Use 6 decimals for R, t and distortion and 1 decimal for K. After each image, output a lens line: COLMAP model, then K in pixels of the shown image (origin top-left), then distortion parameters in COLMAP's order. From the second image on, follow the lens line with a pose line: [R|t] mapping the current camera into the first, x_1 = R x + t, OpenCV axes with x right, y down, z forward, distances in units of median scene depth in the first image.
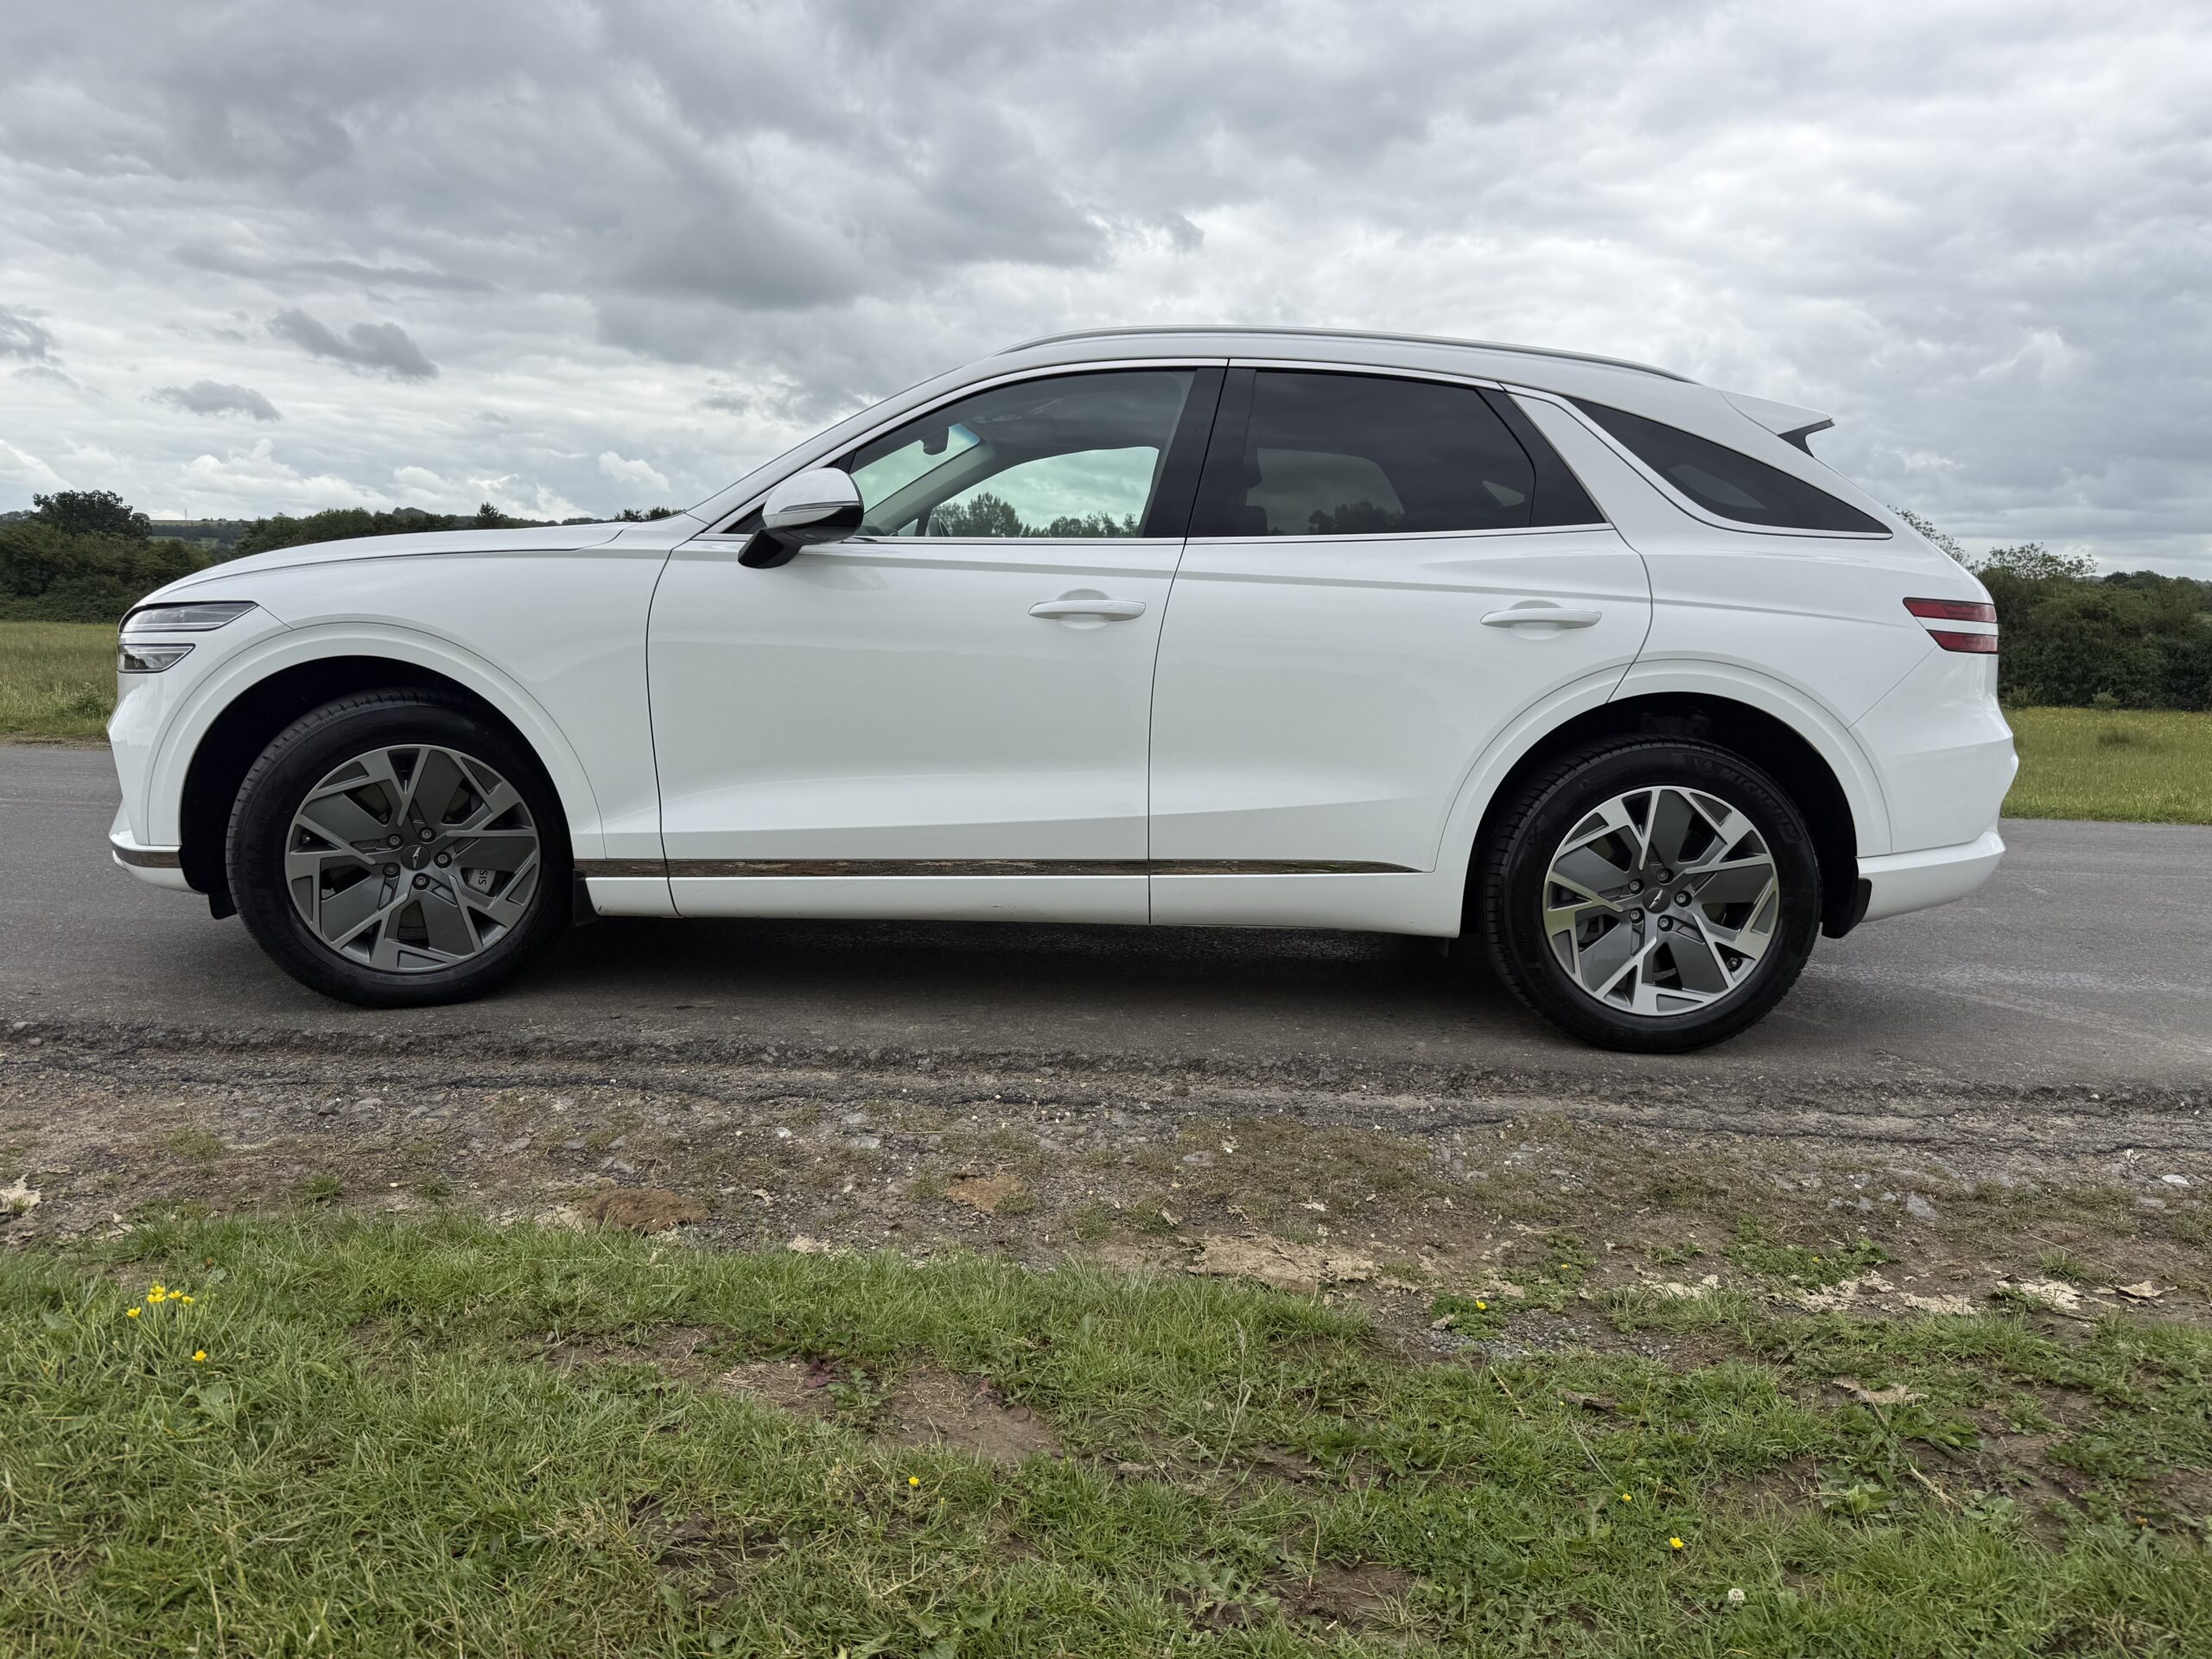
lens RADIAL K [[1545.3, 0, 1099.1], [0, 1545.3, 818.7], [0, 0, 1]] dist [0.033563, -0.045105]
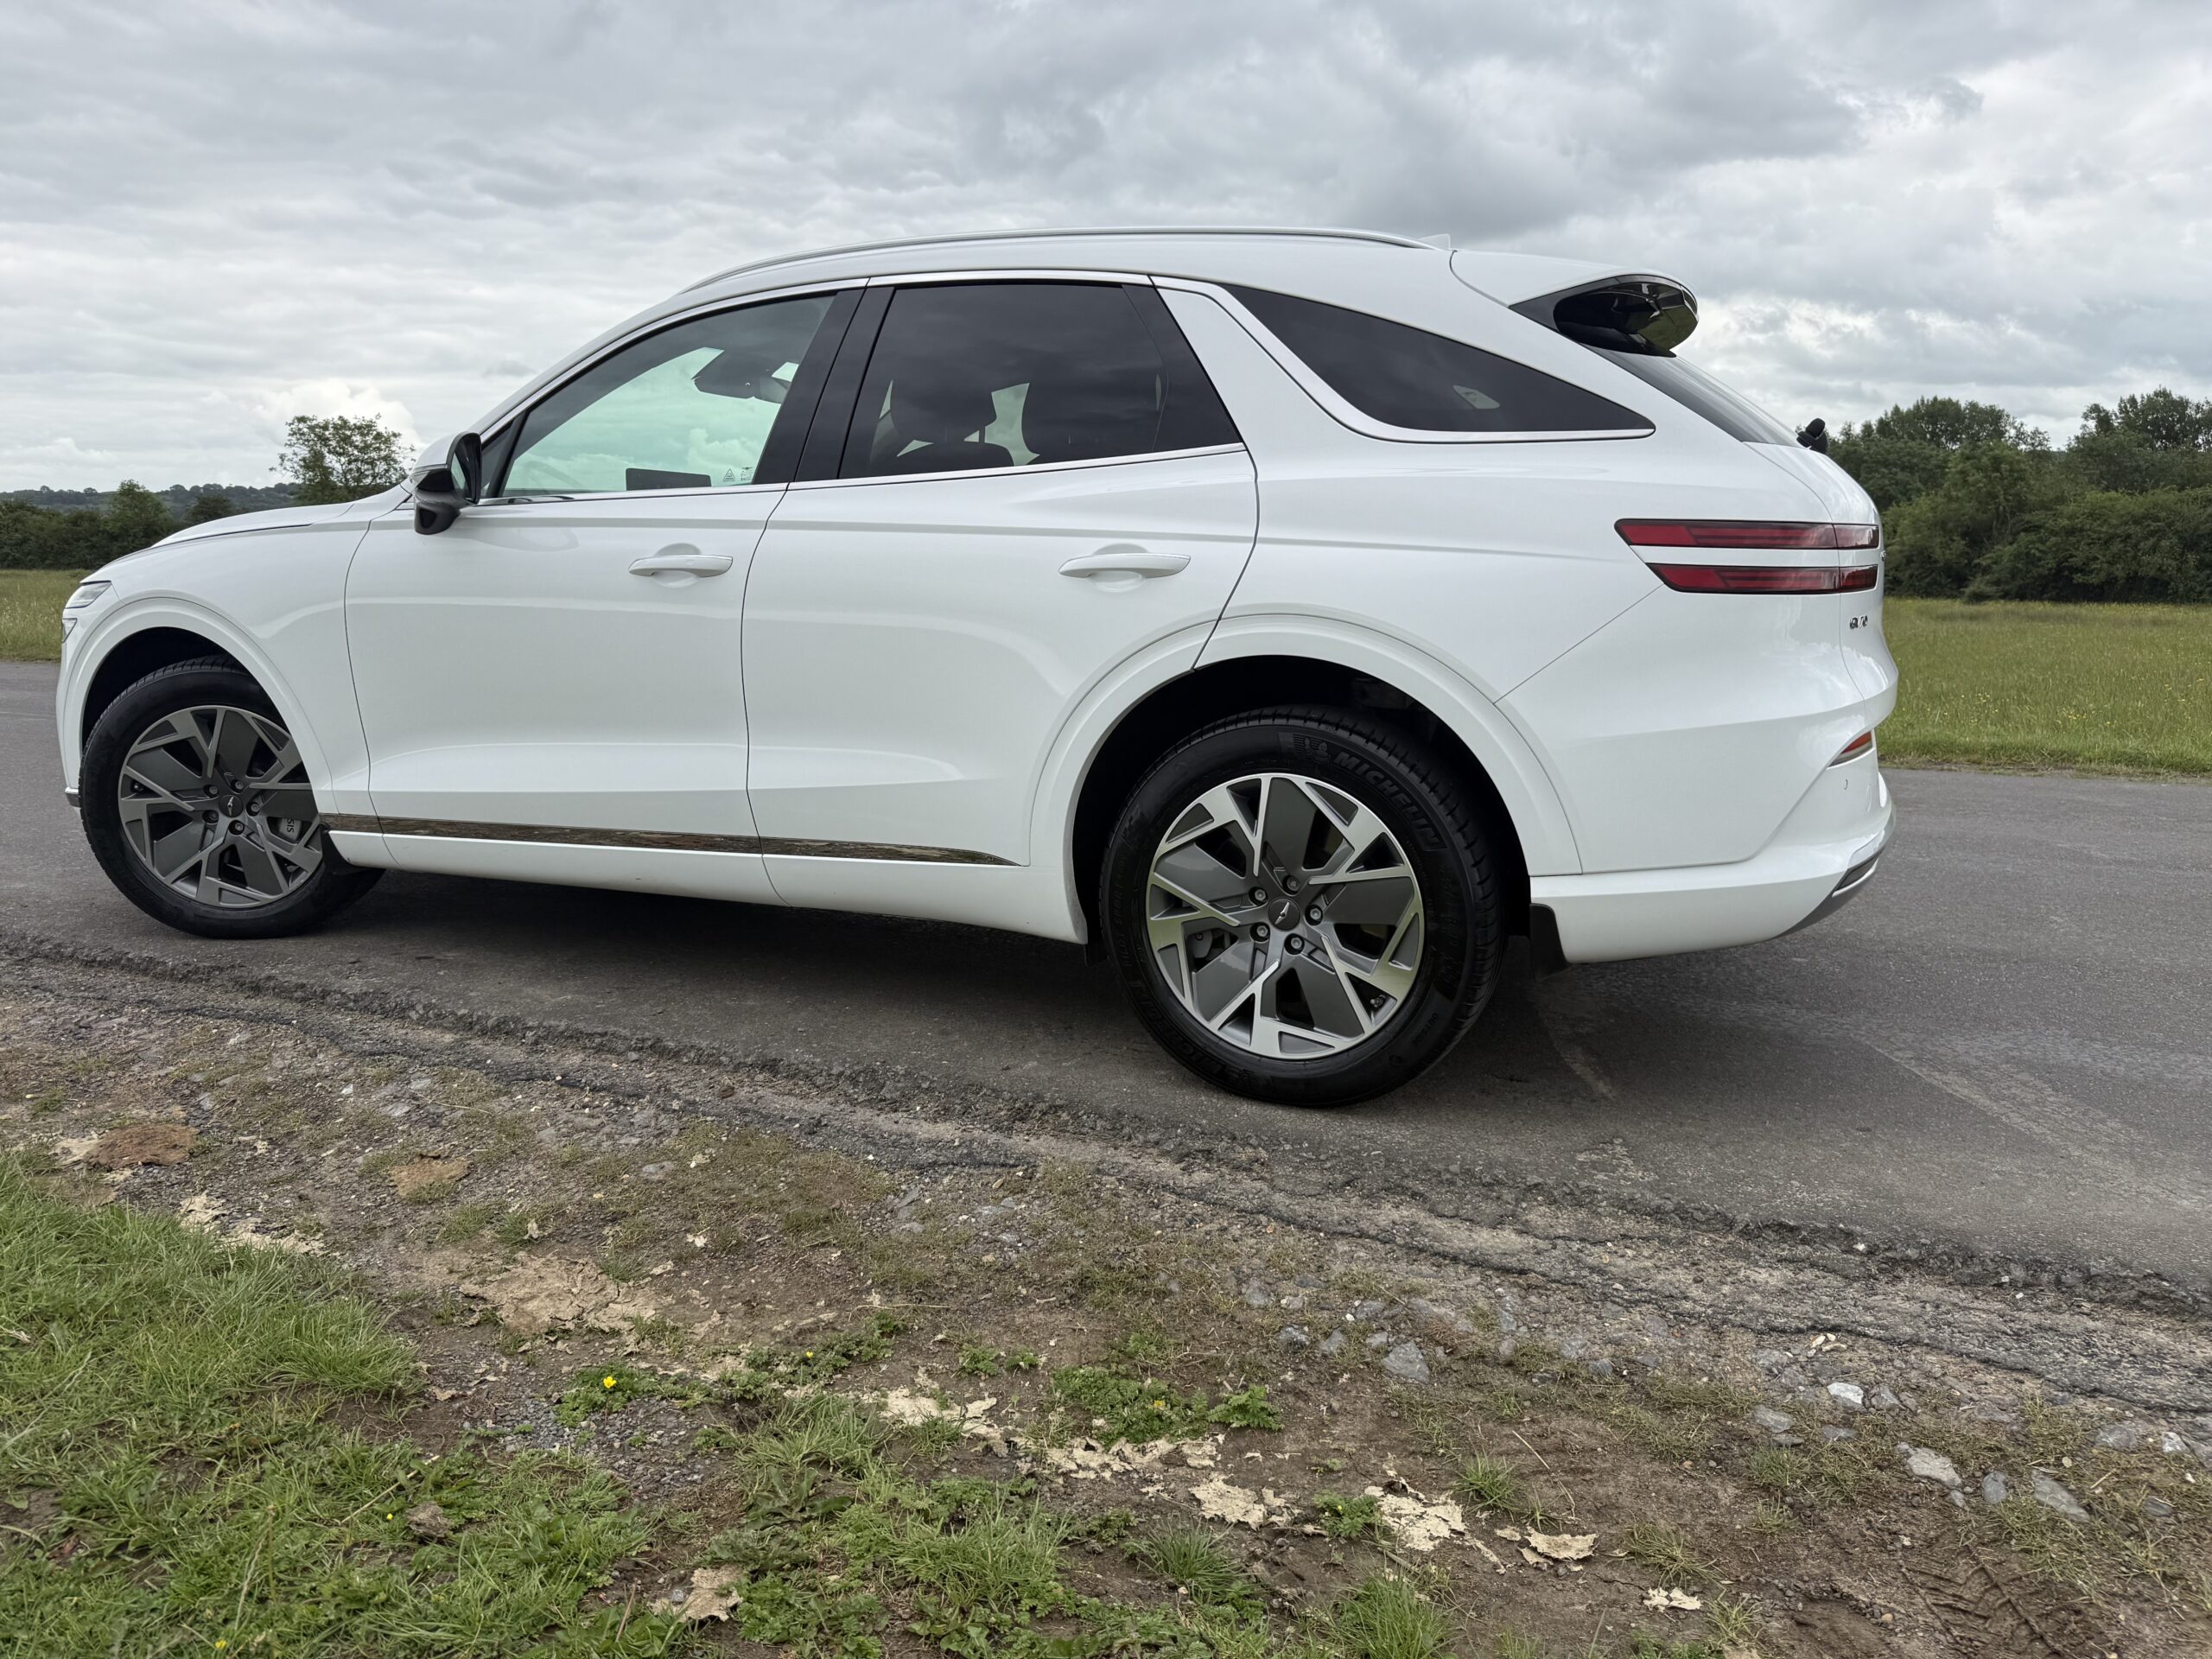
lens RADIAL K [[1573.6, 0, 1117.8], [0, 1573.6, 779.5], [0, 0, 1]] dist [0.010751, -0.024936]
pose [[0.910852, 0.028678, -0.411735, 0.616286], [-0.023946, 0.999575, 0.016649, -0.028303], [0.412038, -0.005305, 0.911151, 0.239623]]
